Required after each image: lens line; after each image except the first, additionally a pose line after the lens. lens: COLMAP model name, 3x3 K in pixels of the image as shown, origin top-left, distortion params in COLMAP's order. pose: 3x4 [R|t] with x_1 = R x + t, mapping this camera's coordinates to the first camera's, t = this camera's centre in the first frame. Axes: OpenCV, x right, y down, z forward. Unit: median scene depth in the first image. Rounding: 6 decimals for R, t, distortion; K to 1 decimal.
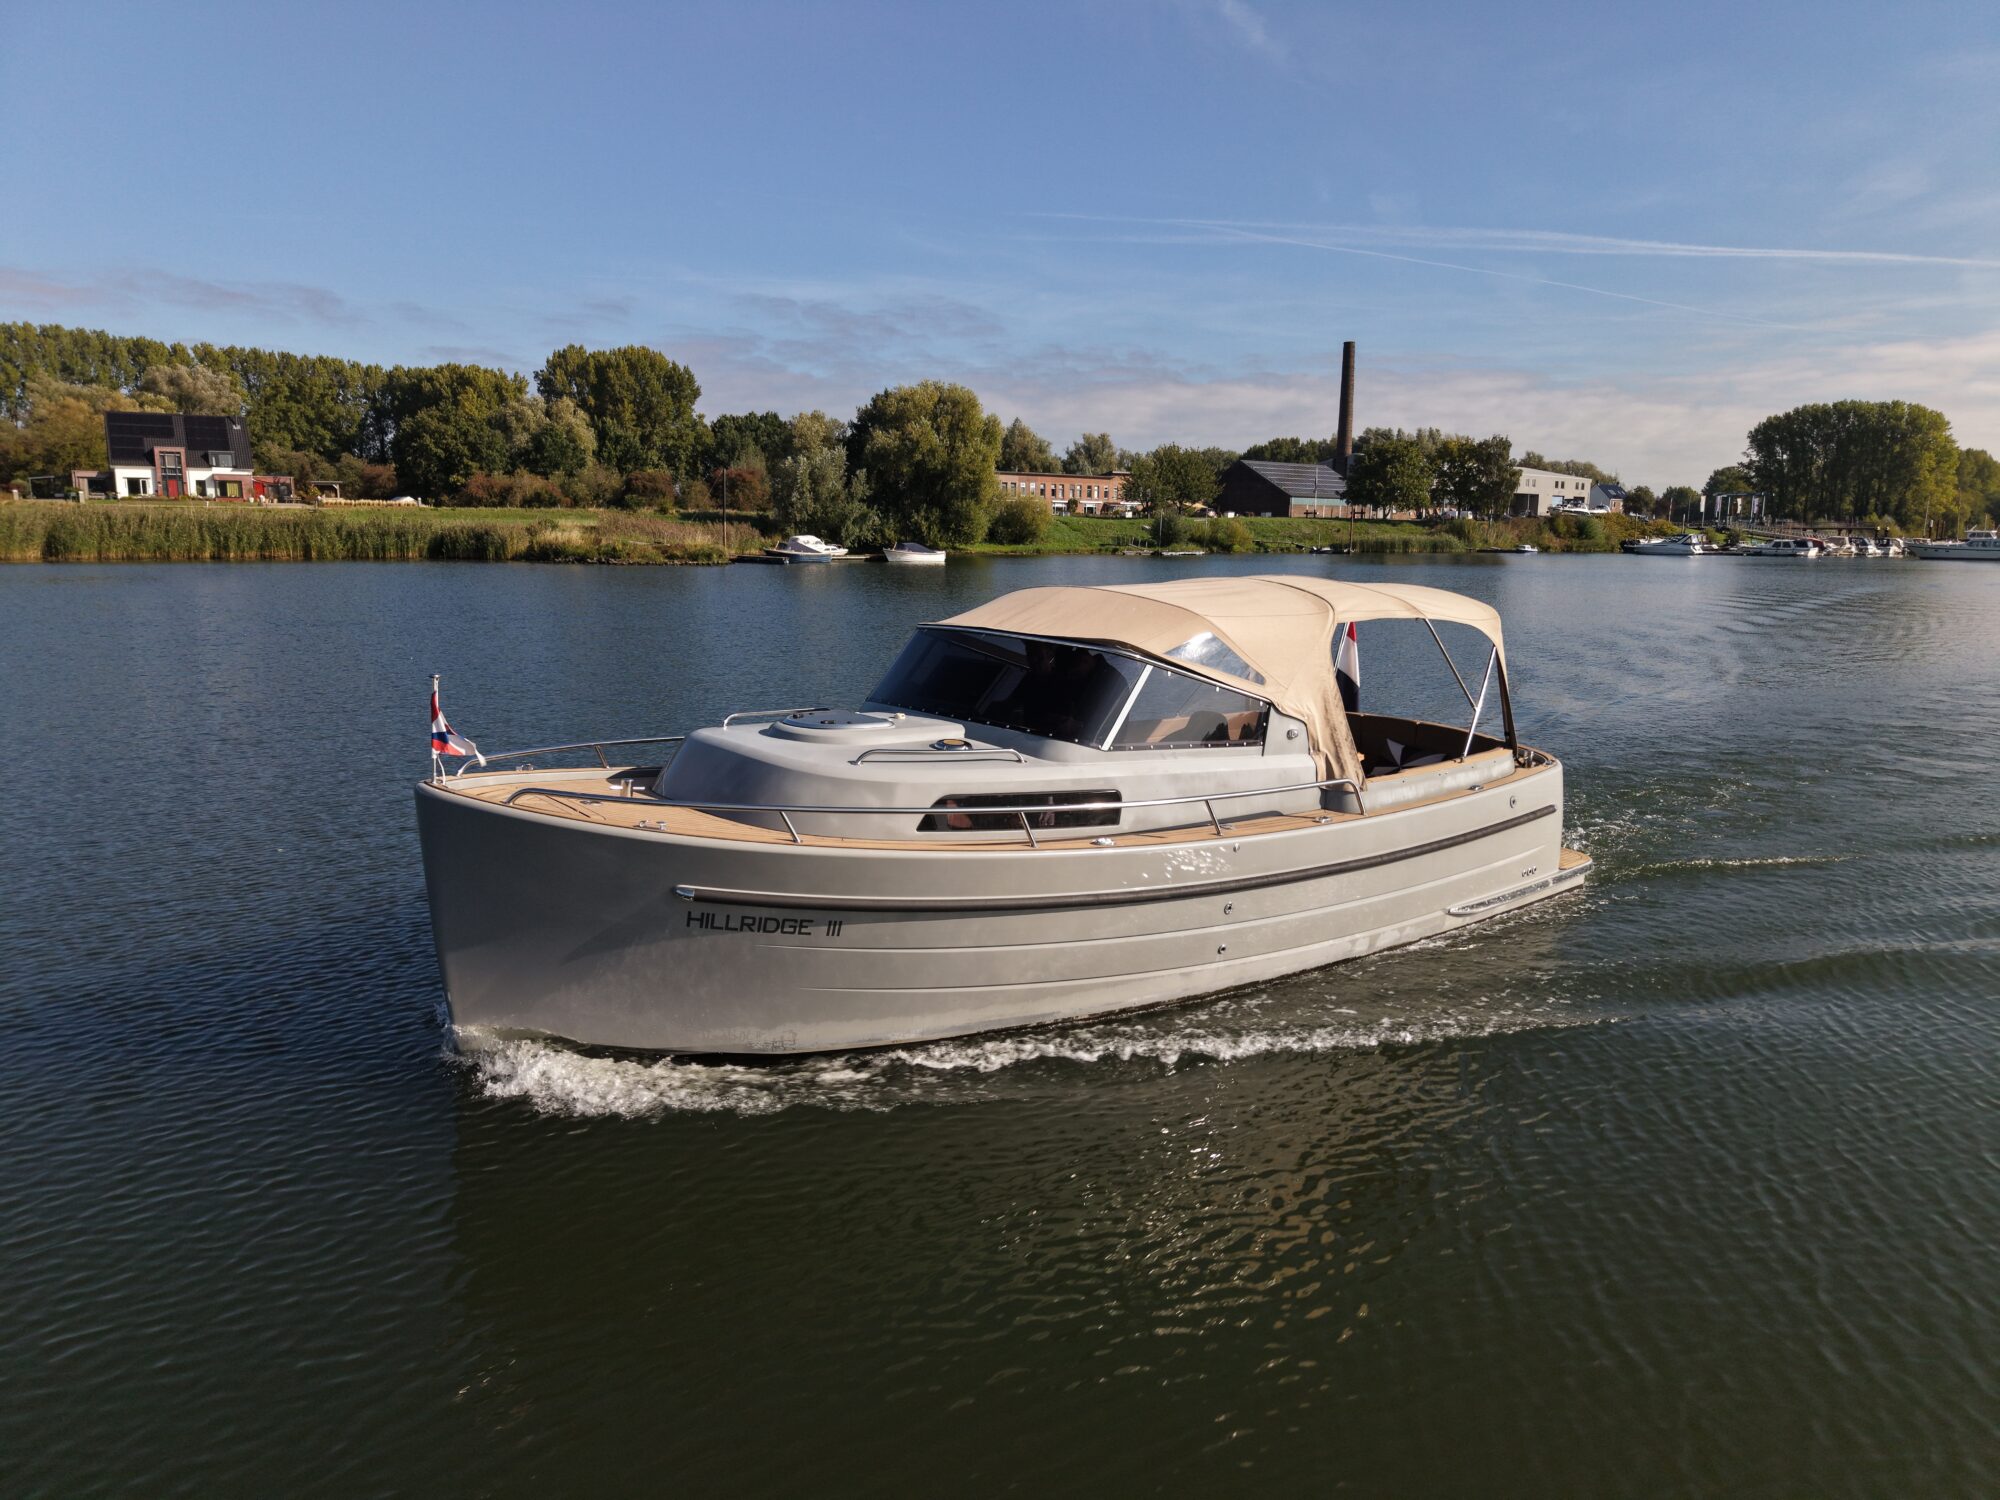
lens RADIAL K [[1367.6, 0, 1008.5], [0, 1367.6, 764.9], [0, 0, 1]] dist [0.080293, -0.000726]
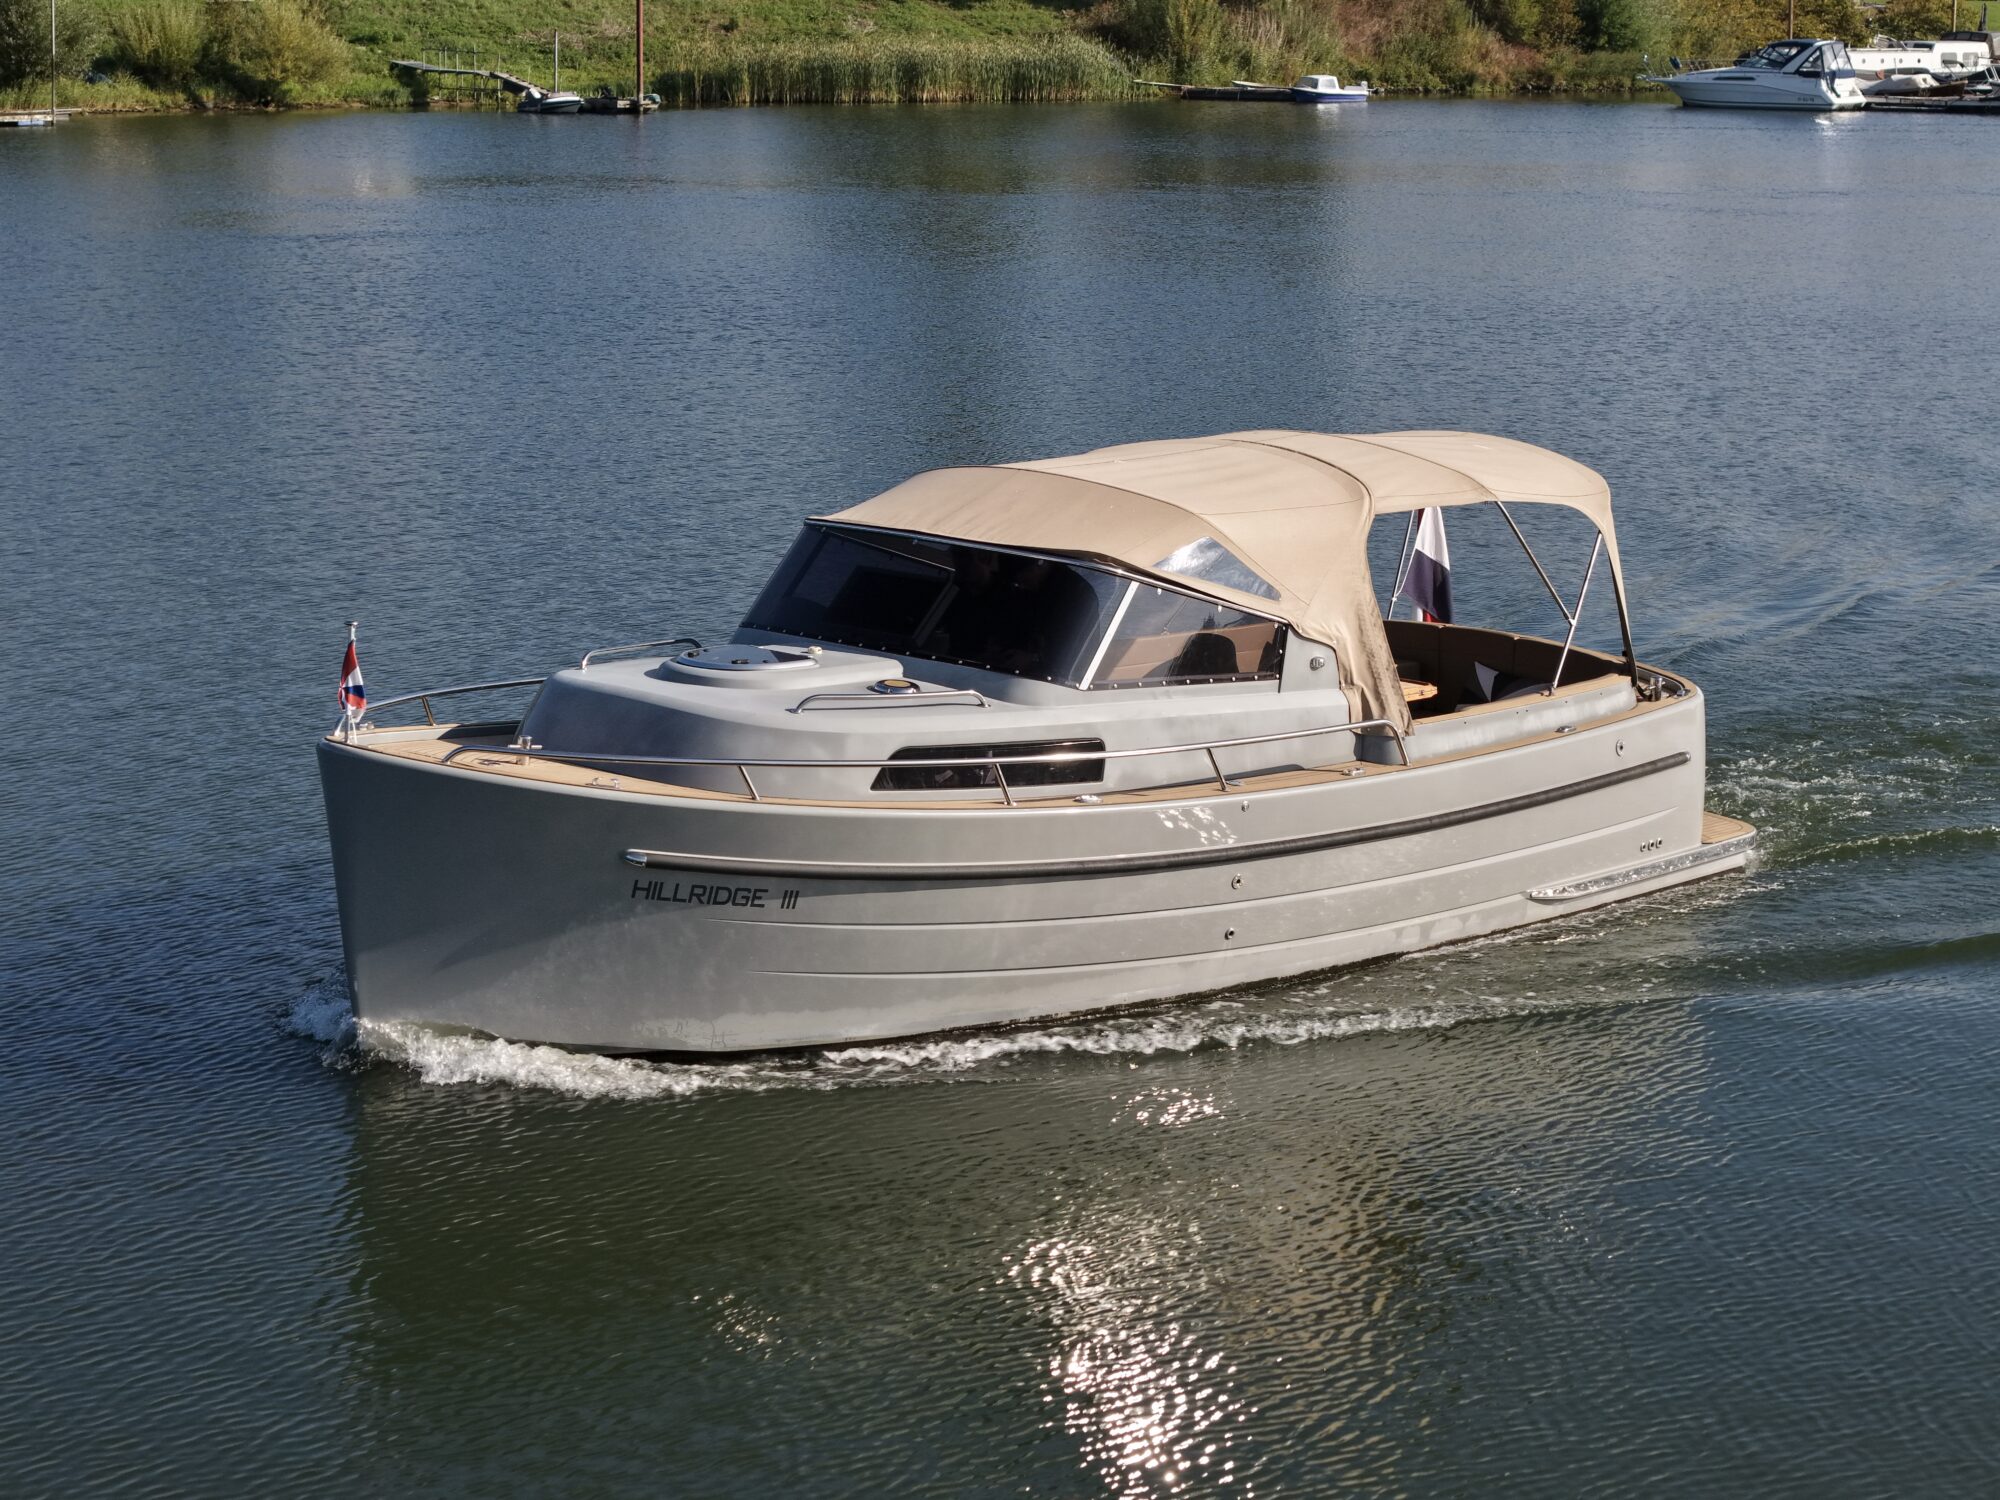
lens RADIAL K [[4166.4, 0, 999.3], [0, 4166.4, 749.1], [0, 0, 1]] dist [-0.159917, 0.000000]
pose [[0.995523, -0.019796, 0.092420, -0.201856], [0.018933, 0.999769, 0.010203, -0.001591], [-0.092600, -0.008408, 0.995668, -1.412632]]
